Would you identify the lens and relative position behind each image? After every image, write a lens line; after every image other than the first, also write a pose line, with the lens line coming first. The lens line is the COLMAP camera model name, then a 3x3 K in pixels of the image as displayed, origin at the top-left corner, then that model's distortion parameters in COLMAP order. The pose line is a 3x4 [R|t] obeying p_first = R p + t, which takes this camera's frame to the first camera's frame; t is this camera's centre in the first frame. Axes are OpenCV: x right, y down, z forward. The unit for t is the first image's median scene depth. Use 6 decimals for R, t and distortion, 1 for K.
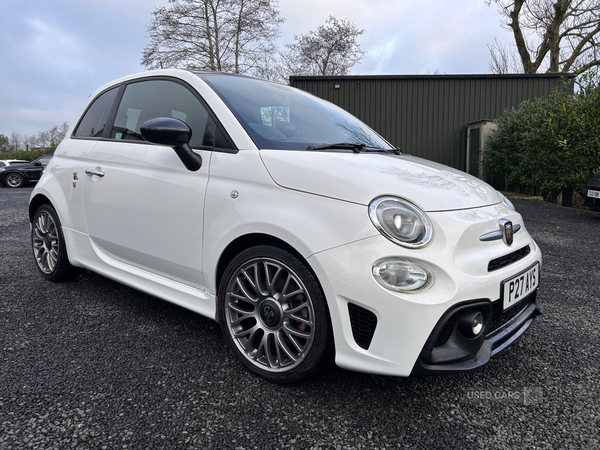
lens RADIAL K [[454.0, 0, 297.3], [0, 454.0, 216.9], [0, 0, 1]] dist [0.046639, -0.047782]
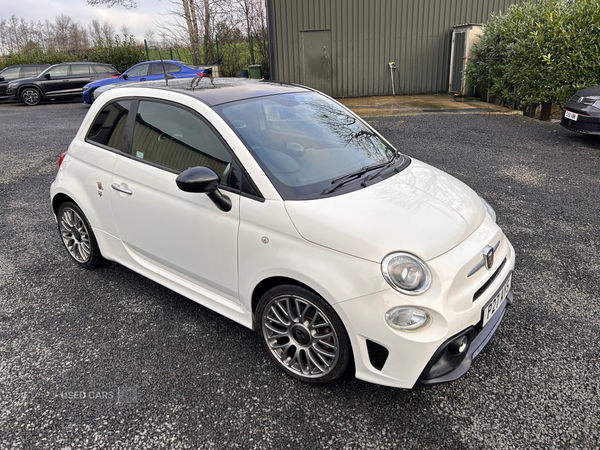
lens RADIAL K [[454.0, 0, 295.8], [0, 454.0, 221.5], [0, 0, 1]] dist [0.046639, -0.047782]
pose [[0.998081, -0.050513, 0.035828, -0.092525], [0.040357, 0.969339, 0.242390, -0.360321], [-0.046973, -0.240479, 0.969517, -0.134753]]
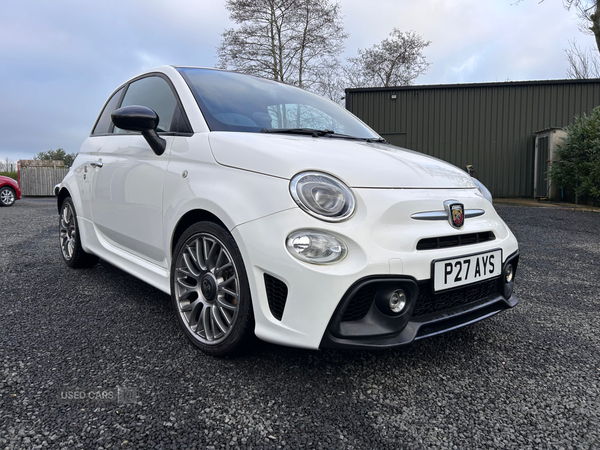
lens RADIAL K [[454.0, 0, 296.3], [0, 454.0, 216.4], [0, 0, 1]] dist [0.046639, -0.047782]
pose [[0.987162, 0.015595, -0.158961, 0.267265], [-0.021396, 0.999163, -0.034852, 0.074631], [0.158284, 0.037806, 0.986670, 0.006582]]
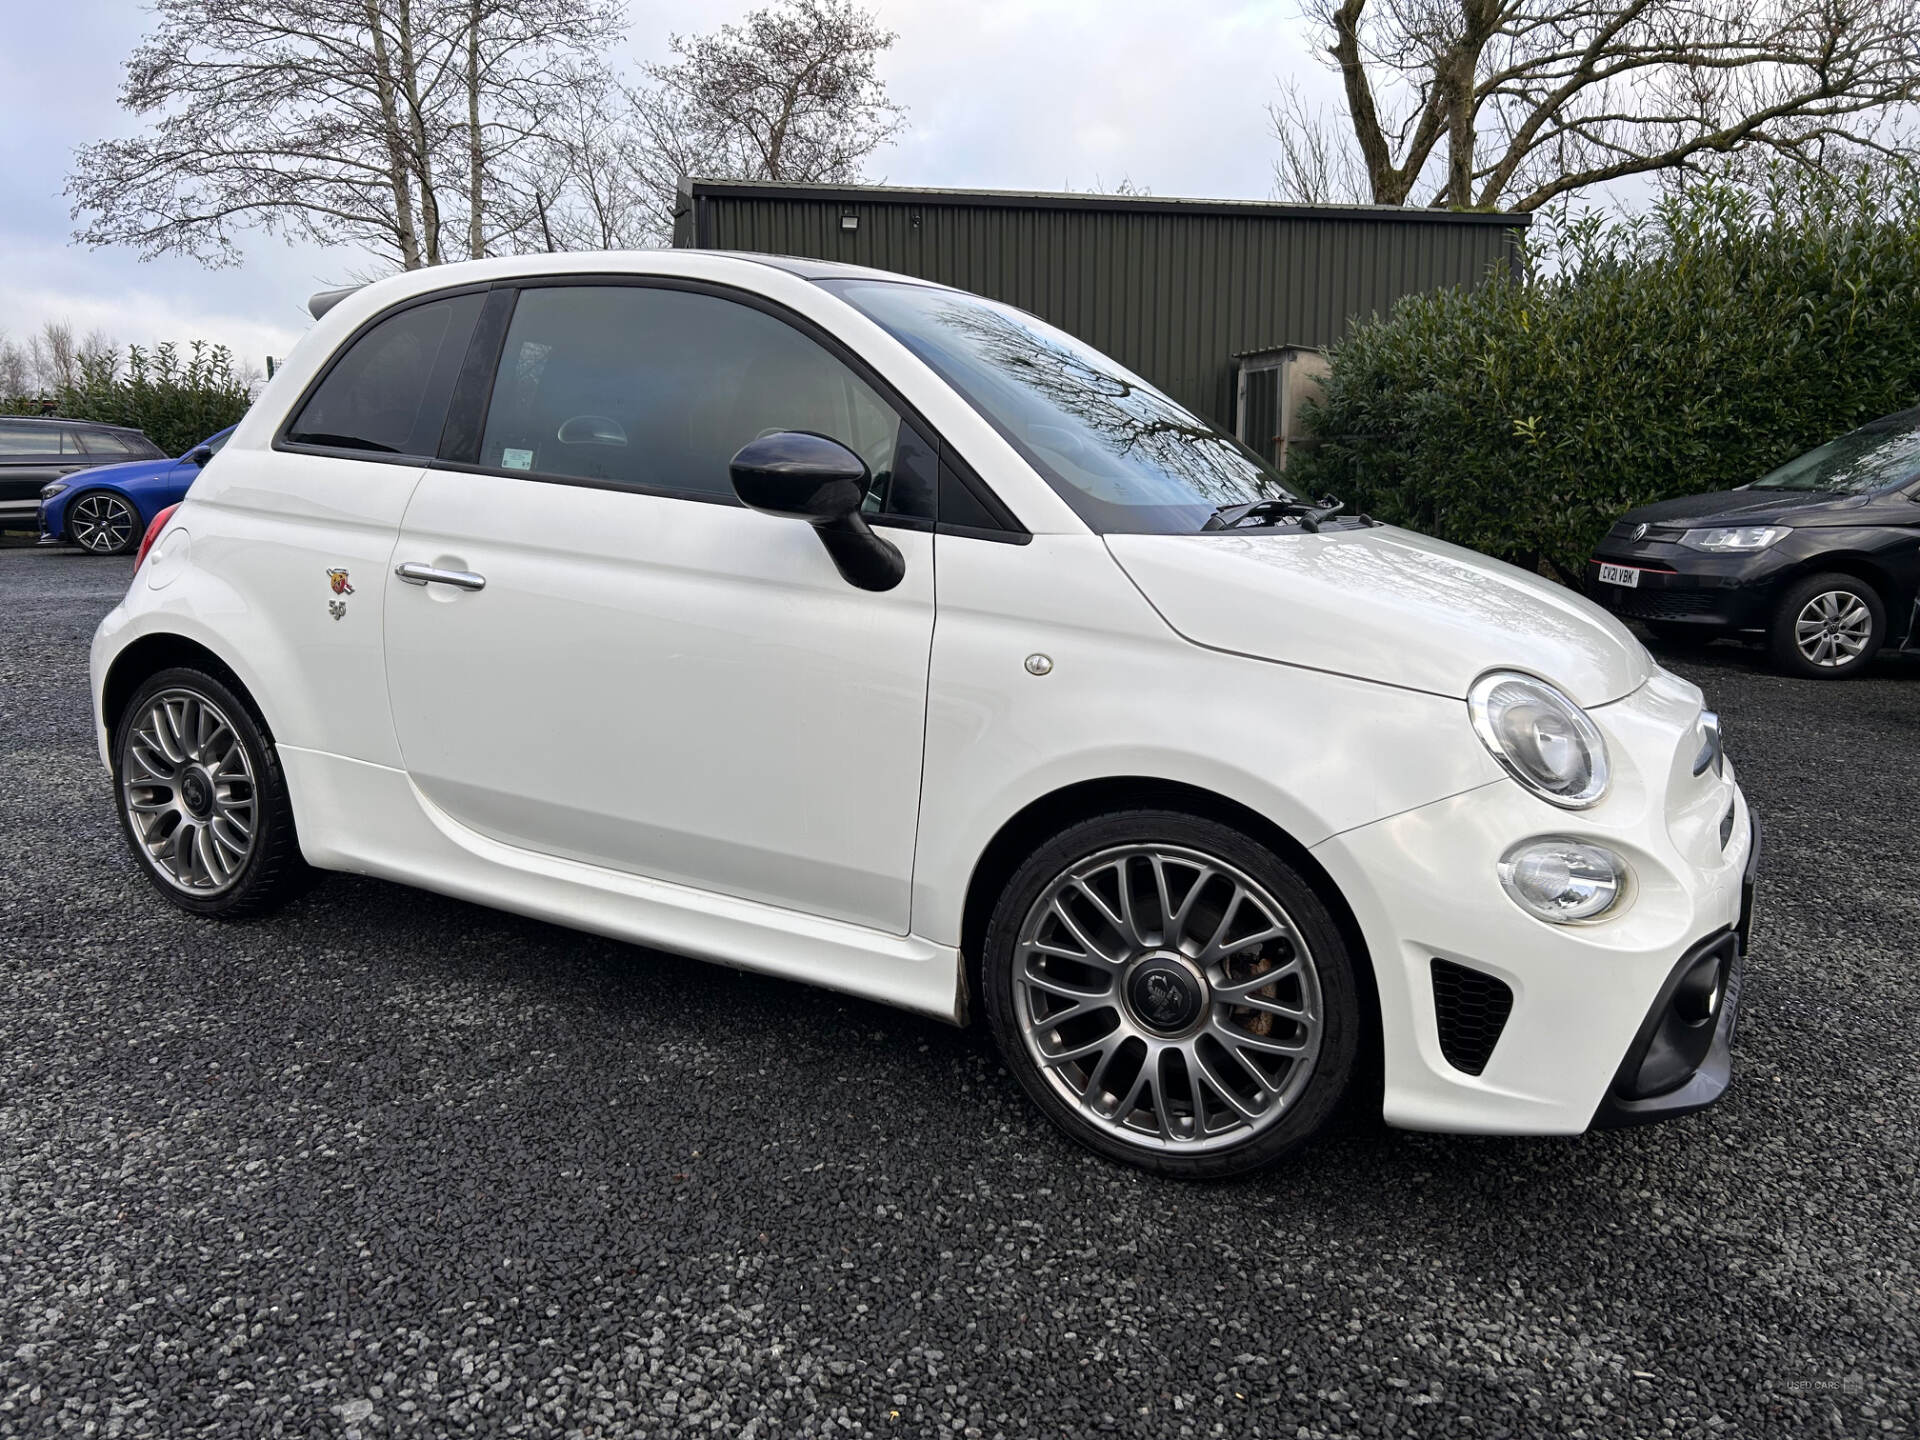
lens RADIAL K [[1452.7, 0, 954.3], [0, 1452.7, 714.3], [0, 0, 1]] dist [0.046639, -0.047782]
pose [[0.977450, -0.029617, 0.209080, -0.414020], [0.017103, 0.997966, 0.061409, -0.076928], [-0.210473, -0.056449, 0.975968, -0.078322]]
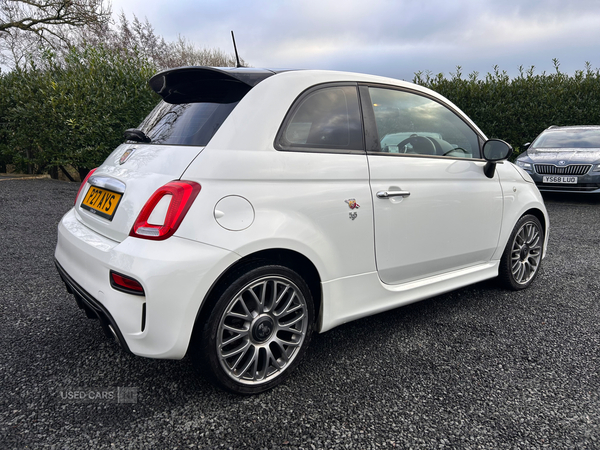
lens RADIAL K [[454.0, 0, 299.6], [0, 454.0, 220.5], [0, 0, 1]] dist [0.046639, -0.047782]
pose [[0.178605, -0.189376, 0.965524, -1.737315], [0.109496, 0.979033, 0.171770, -0.284103], [-0.977809, 0.075041, 0.195596, 1.348601]]
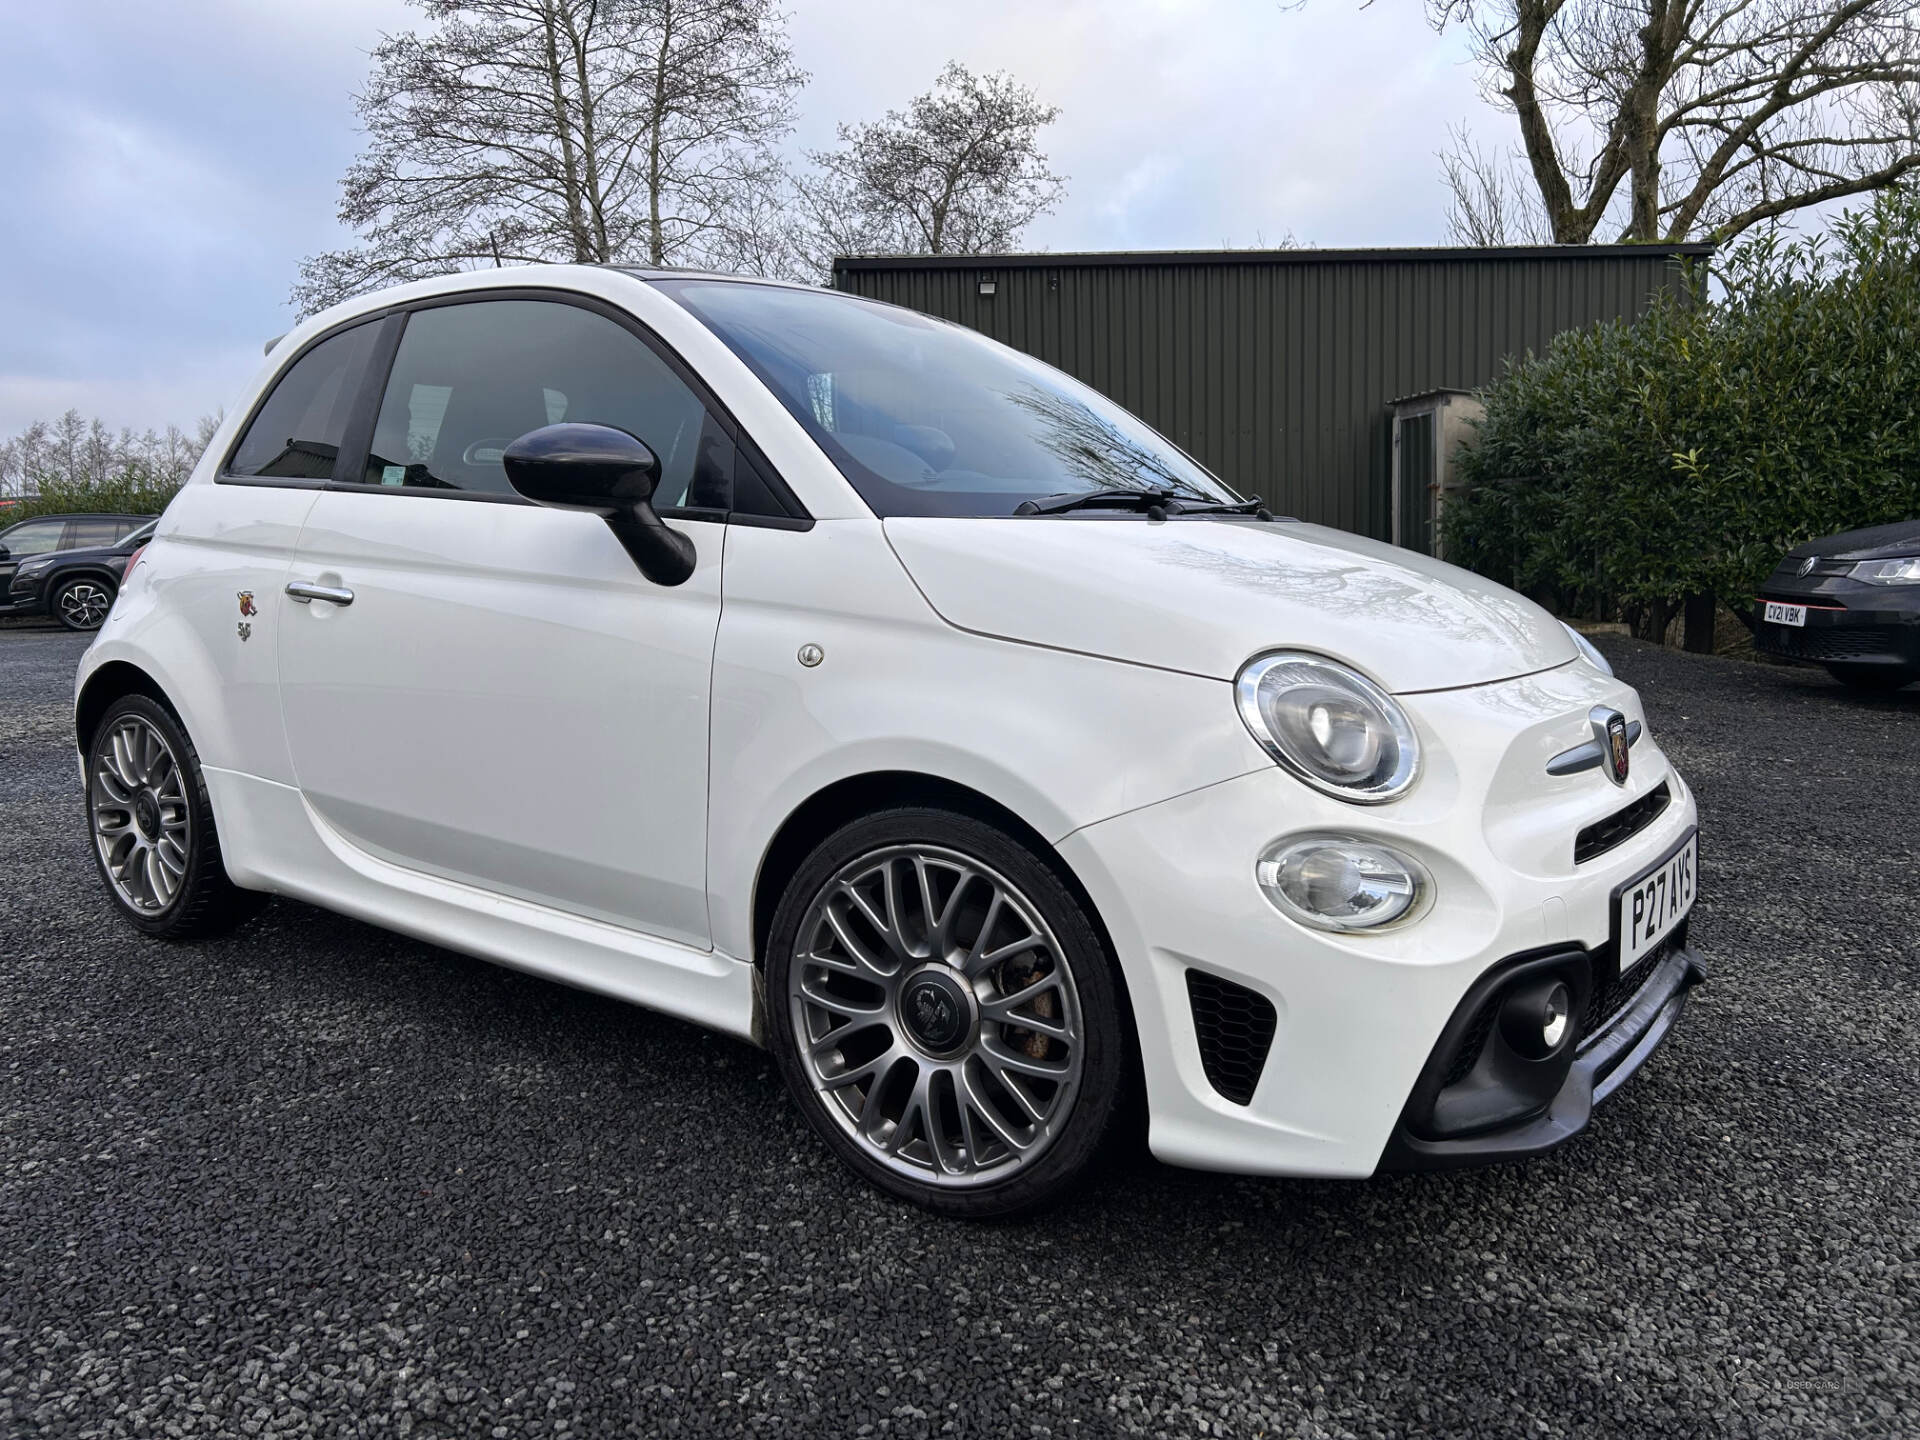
lens RADIAL K [[1452.7, 0, 947.0], [0, 1452.7, 708.8], [0, 0, 1]] dist [0.046639, -0.047782]
pose [[0.997411, -0.027440, 0.066473, -0.104699], [0.027156, 0.999618, 0.005169, -0.012895], [-0.066589, -0.003351, 0.997775, -0.055977]]
